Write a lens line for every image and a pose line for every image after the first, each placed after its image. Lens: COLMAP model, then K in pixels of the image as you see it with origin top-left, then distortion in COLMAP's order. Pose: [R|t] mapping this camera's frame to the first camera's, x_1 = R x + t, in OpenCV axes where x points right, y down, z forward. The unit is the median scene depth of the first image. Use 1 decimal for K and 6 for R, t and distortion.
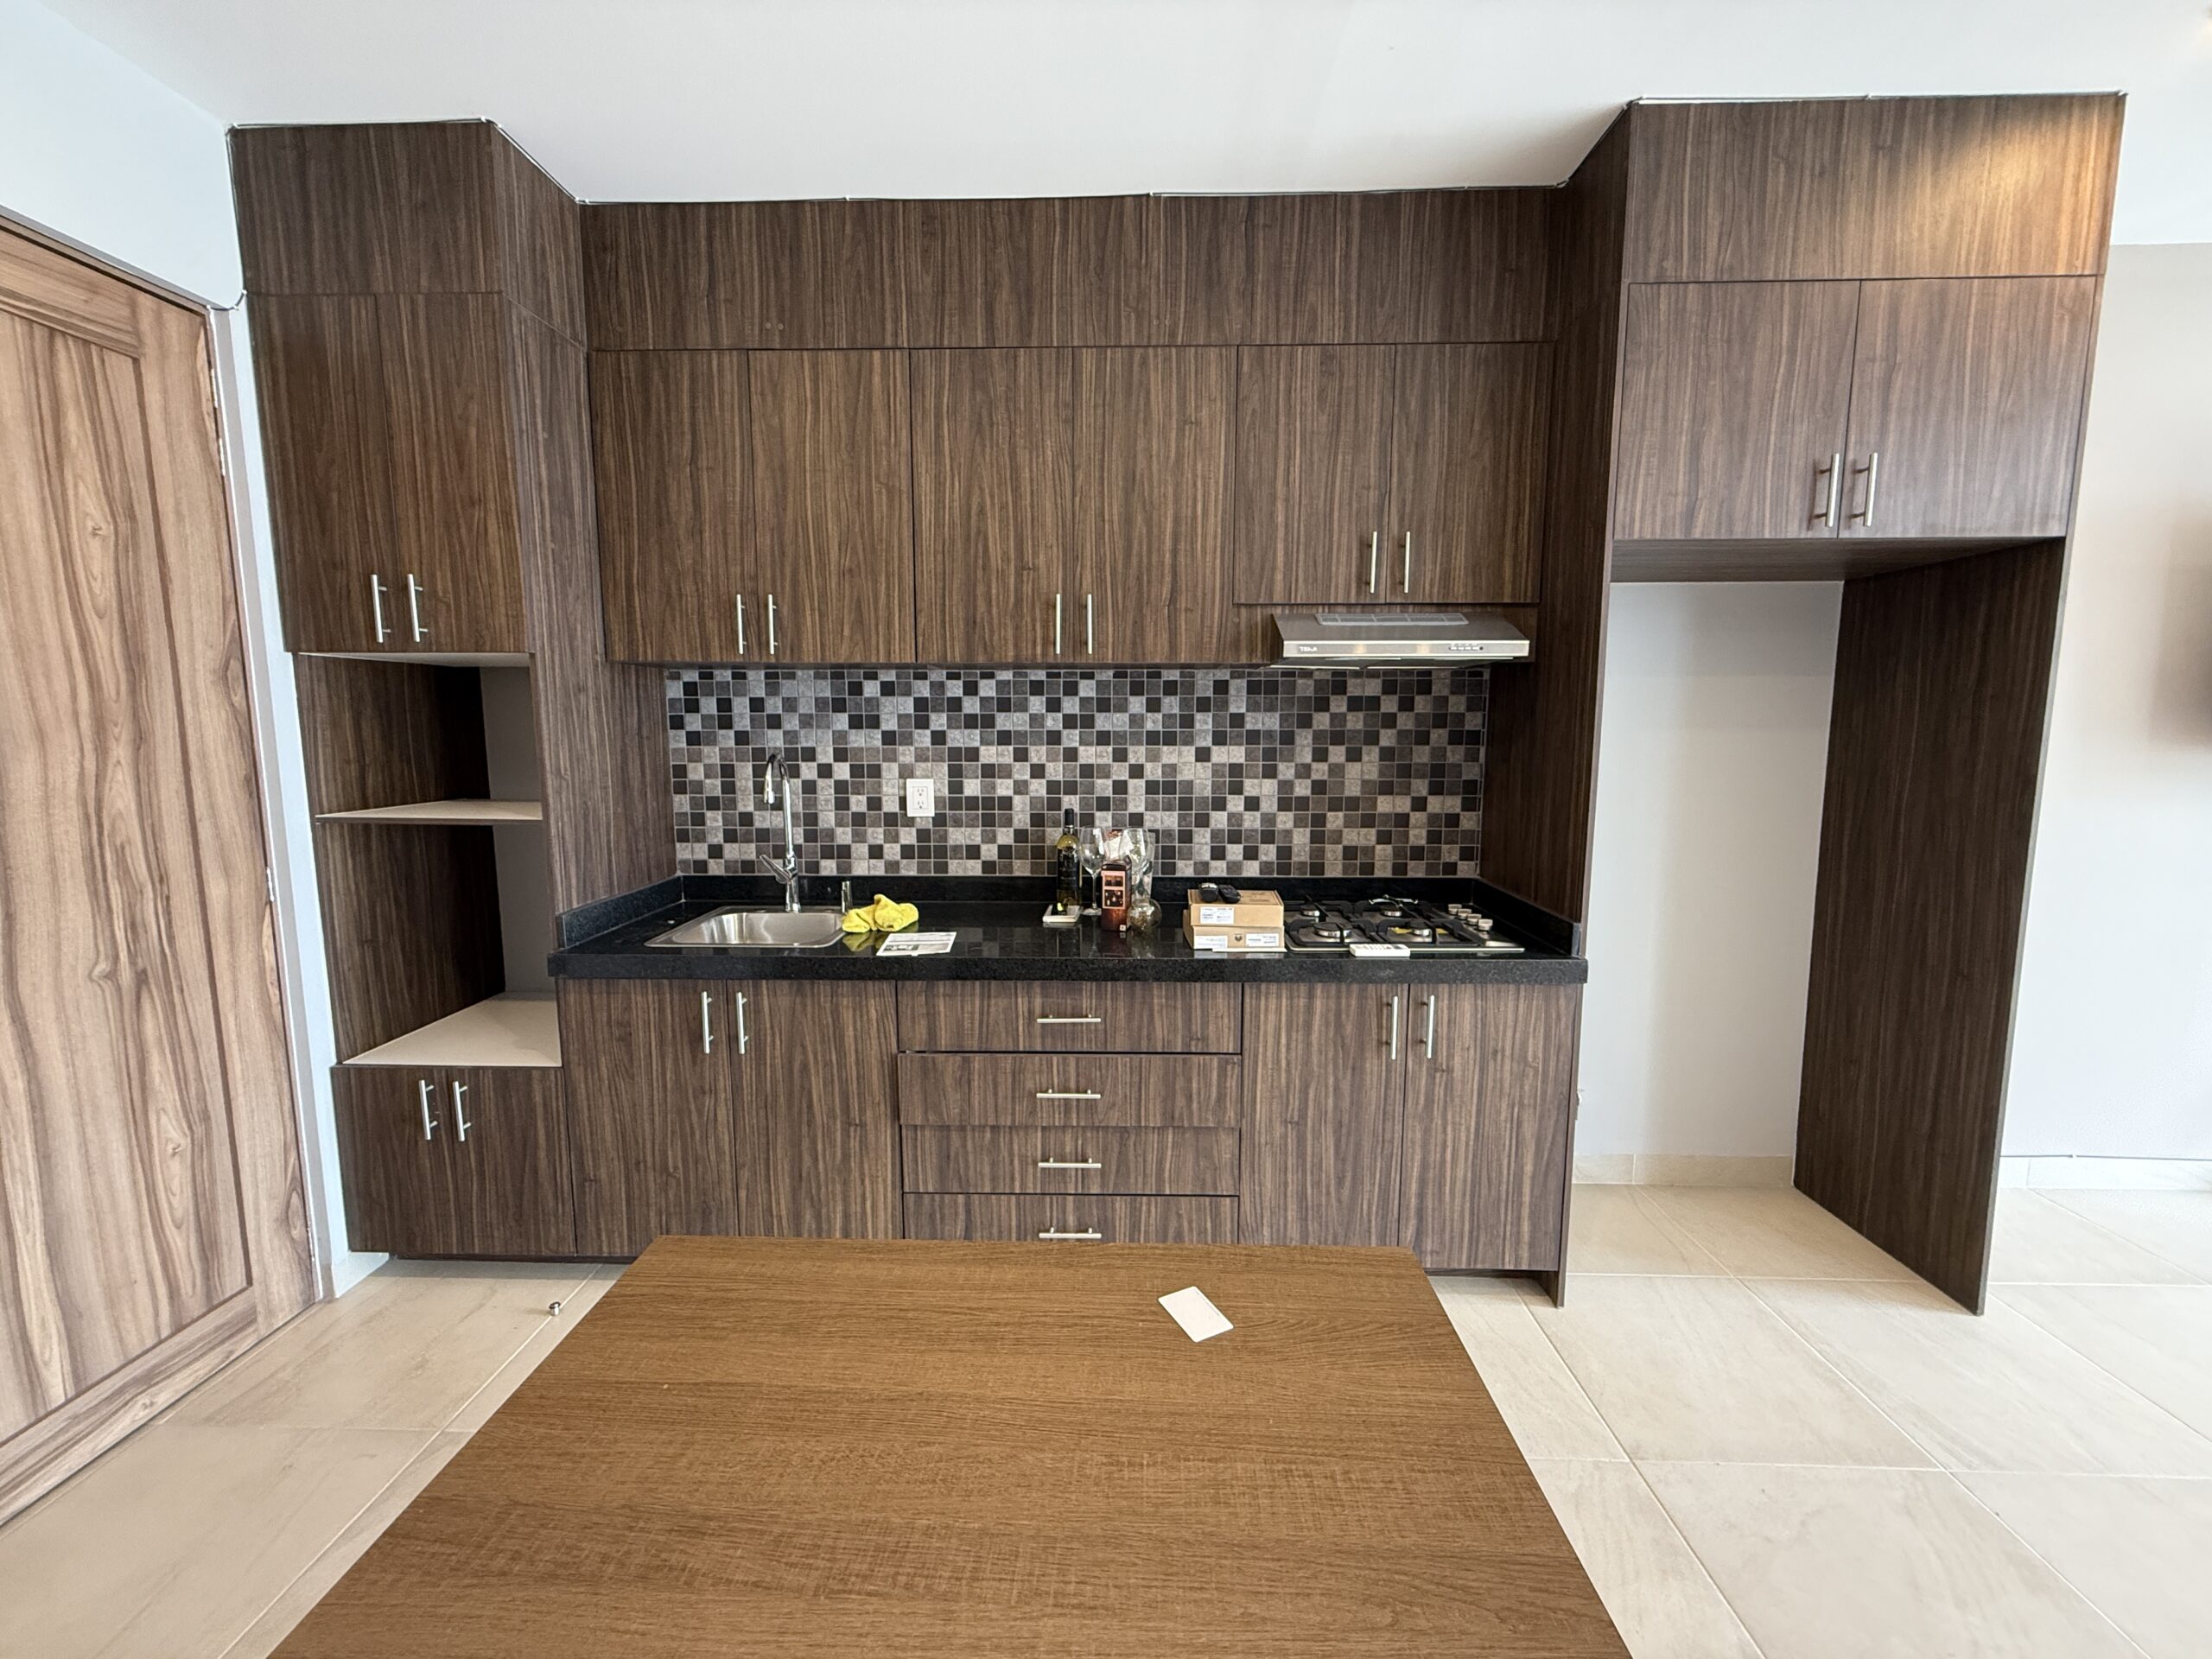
lens RADIAL K [[882.5, 0, 1100.3], [0, 882.5, 824.4], [0, 0, 1]] dist [0.000710, 0.000172]
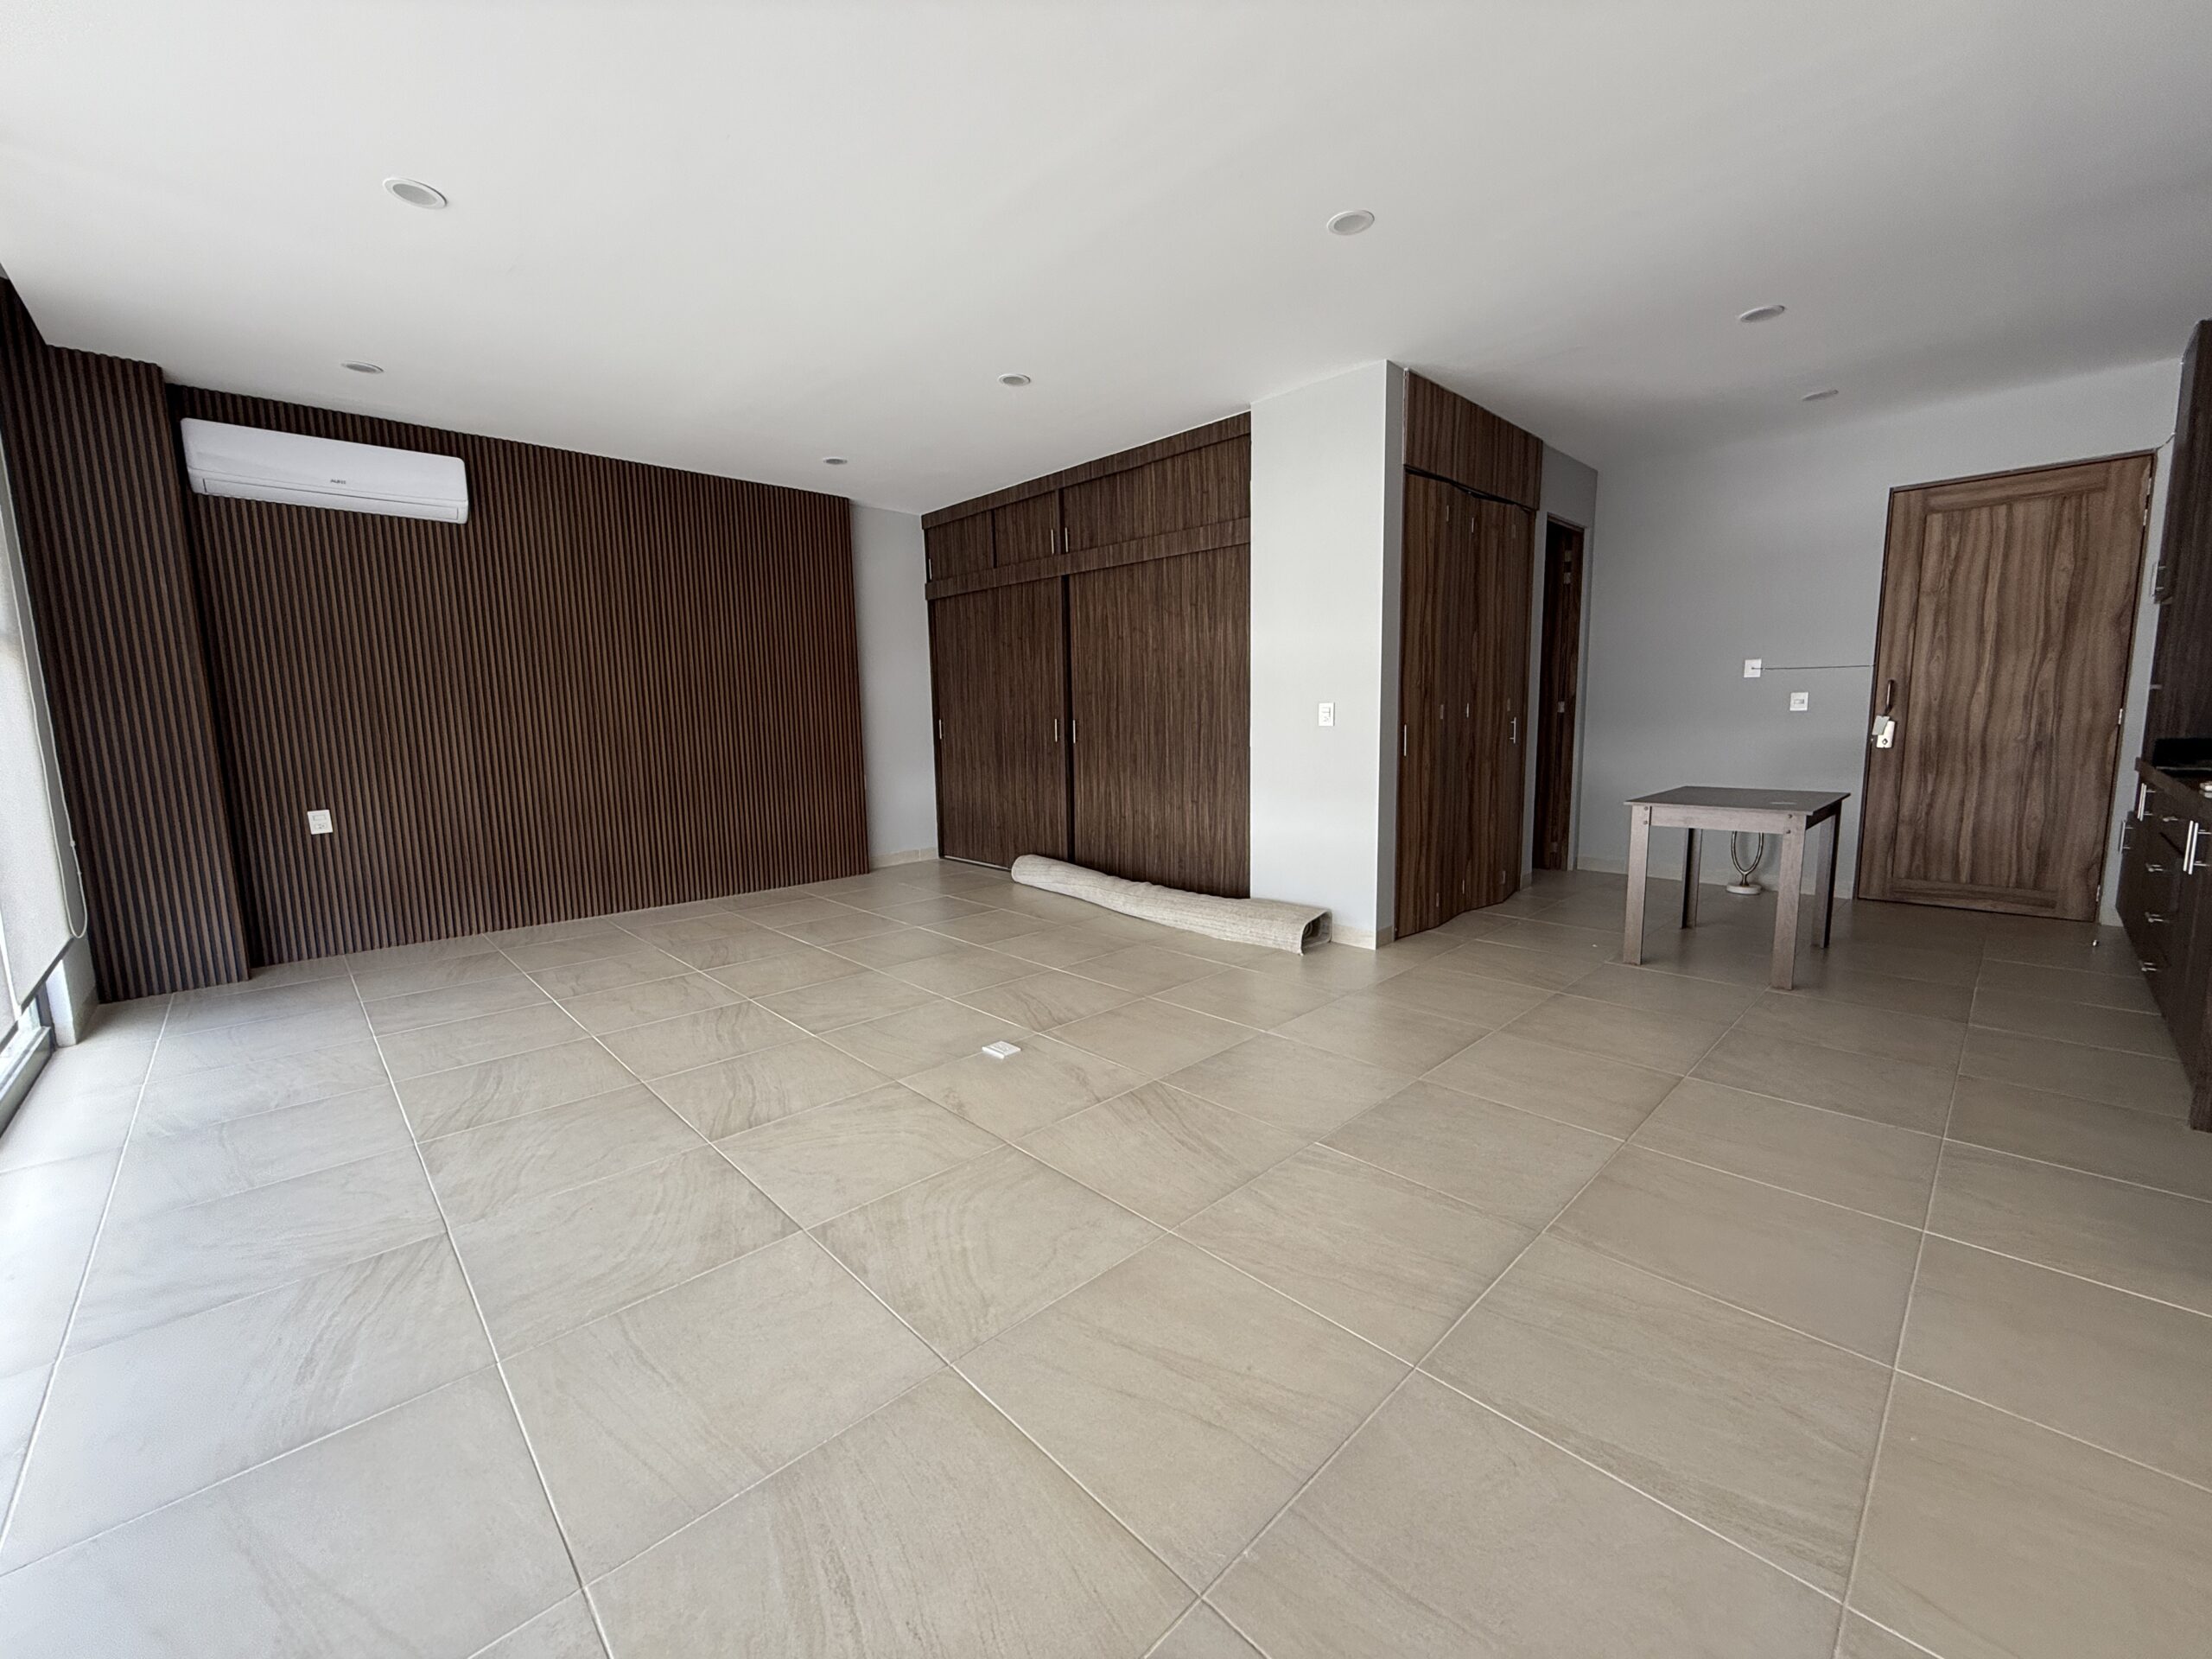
lens RADIAL K [[882.5, 0, 1103.0], [0, 882.5, 828.7], [0, 0, 1]] dist [0.000710, 0.000172]
pose [[-0.700813, 0.108111, -0.705105, 2.189035], [-0.058265, 0.976471, 0.207628, 0.030968], [0.710961, 0.186591, -0.678025, 0.705923]]
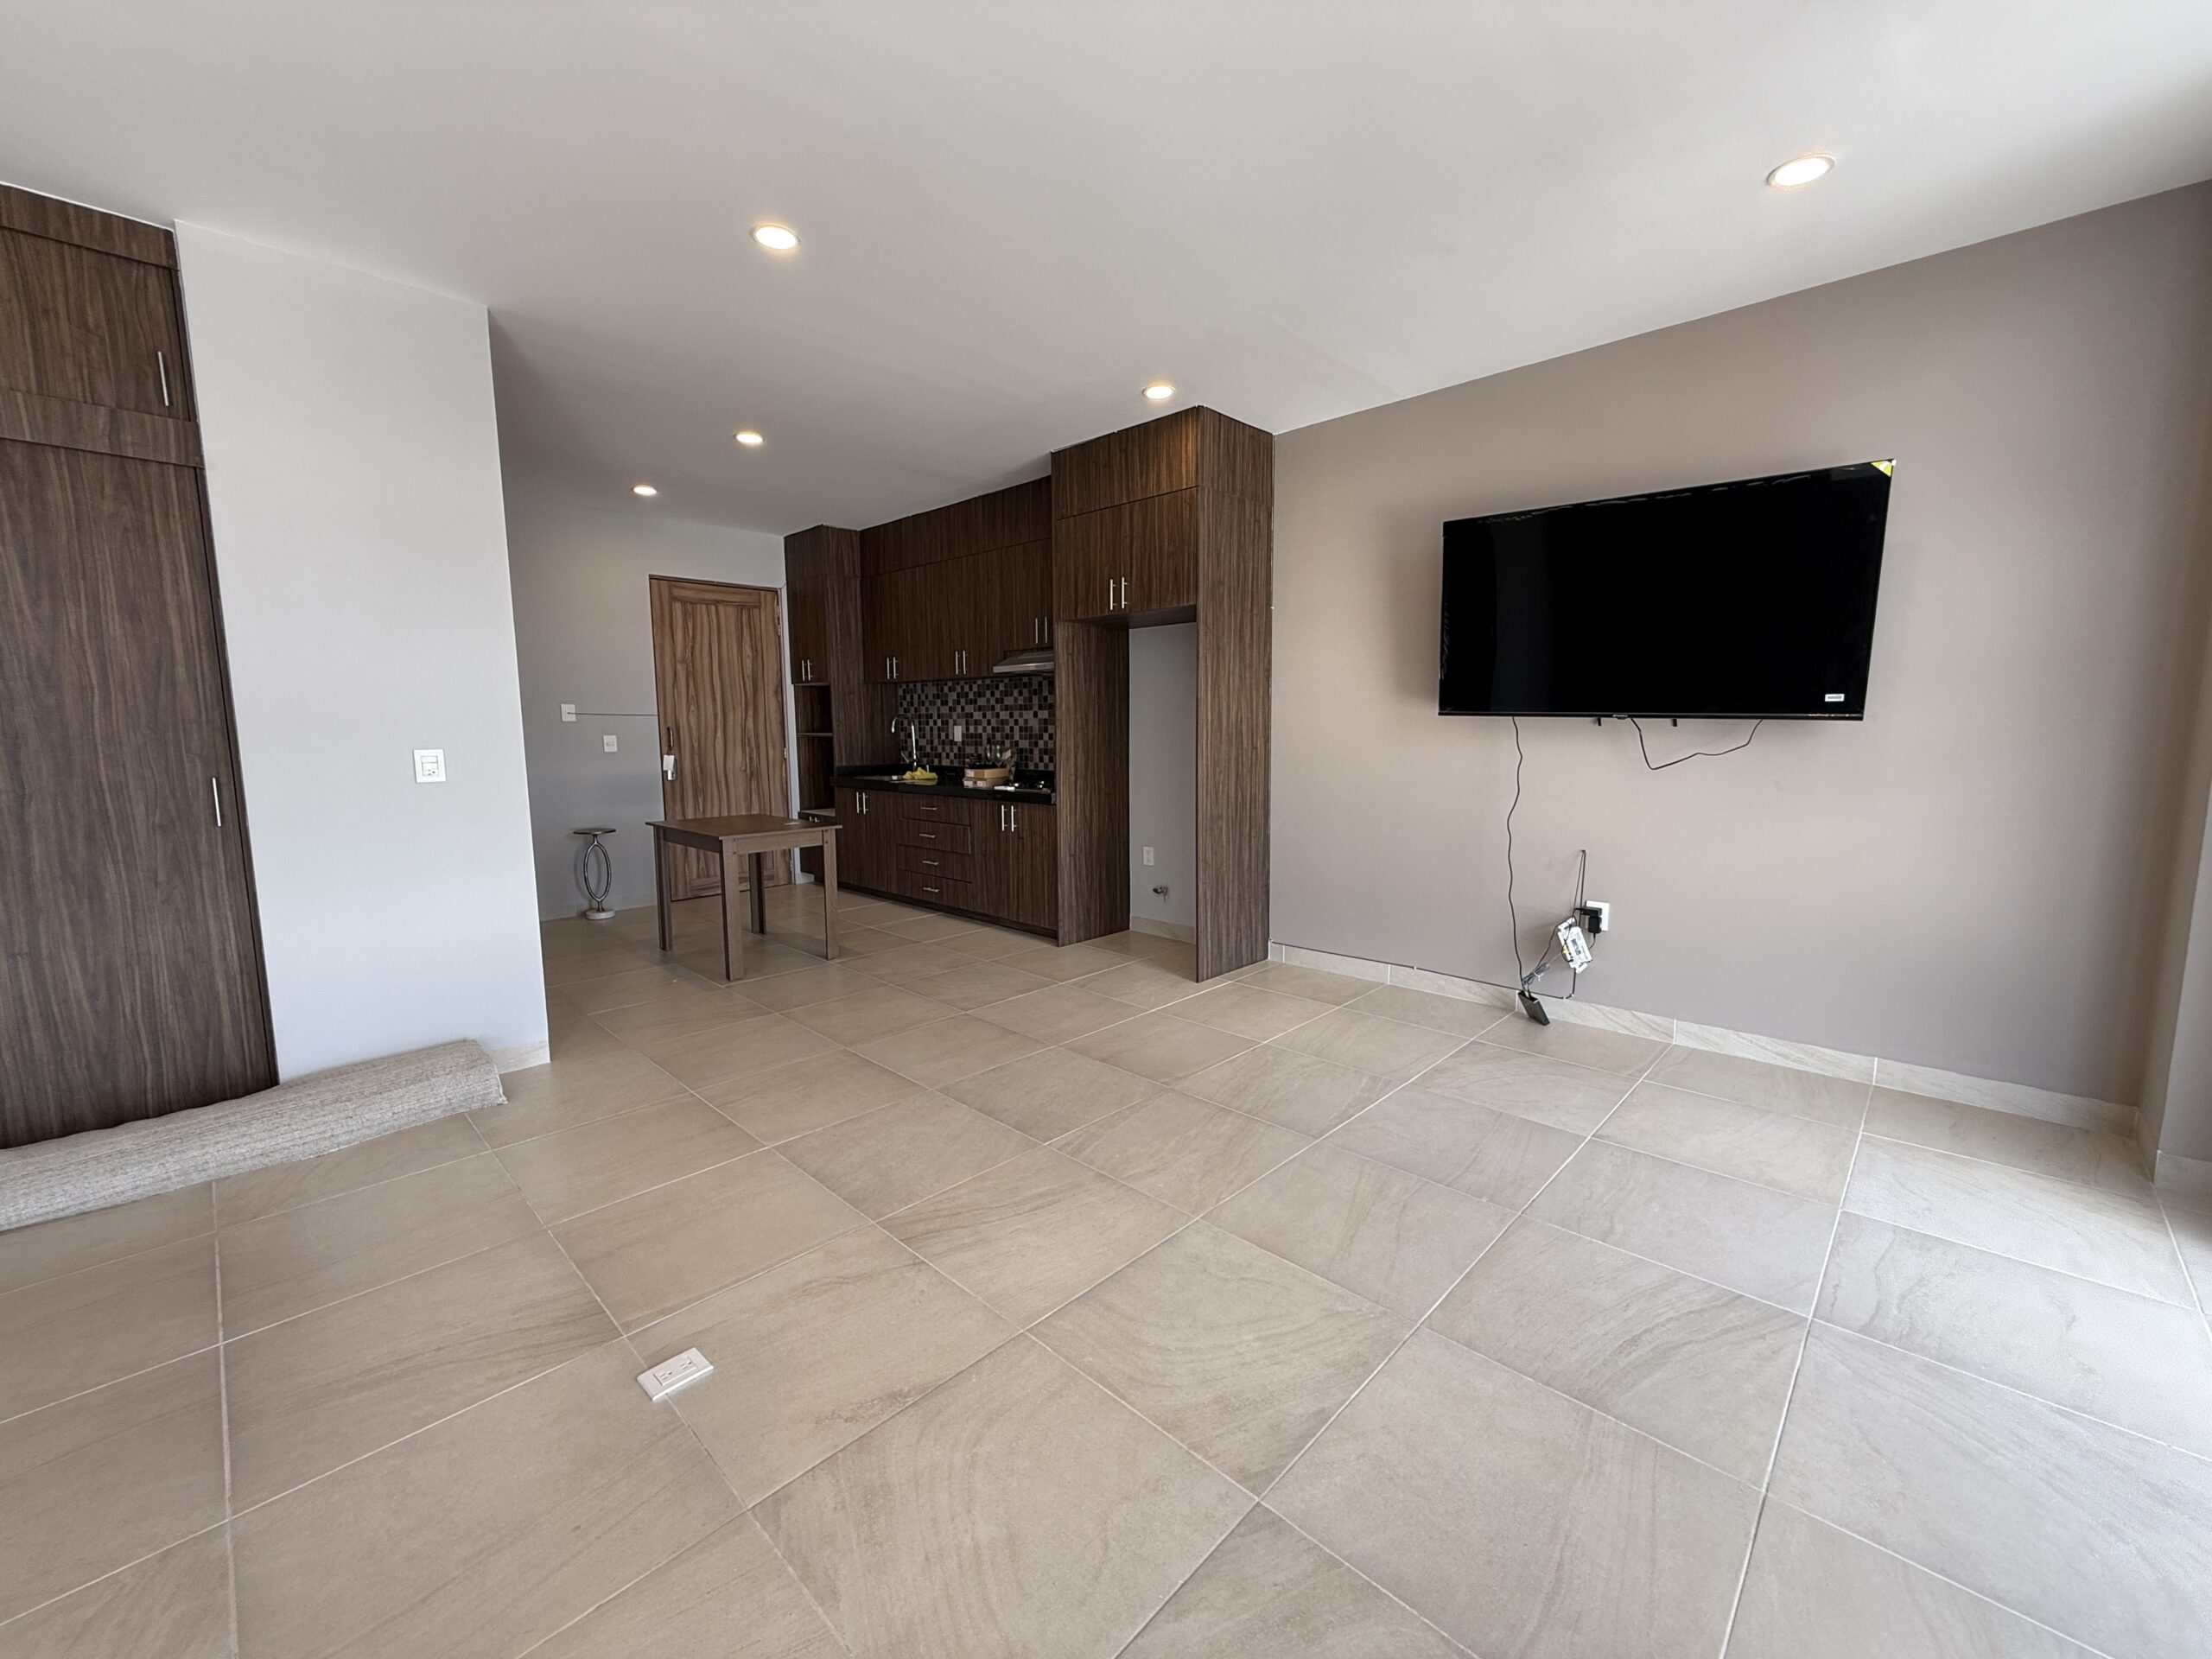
lens RADIAL K [[882.5, 0, 1099.9], [0, 882.5, 826.8], [0, 0, 1]] dist [0.000710, 0.000172]
pose [[0.737231, 0.075352, -0.671426, 2.118299], [-0.069300, 0.996954, 0.035793, 0.136377], [0.672077, 0.020142, 0.740207, -0.652470]]
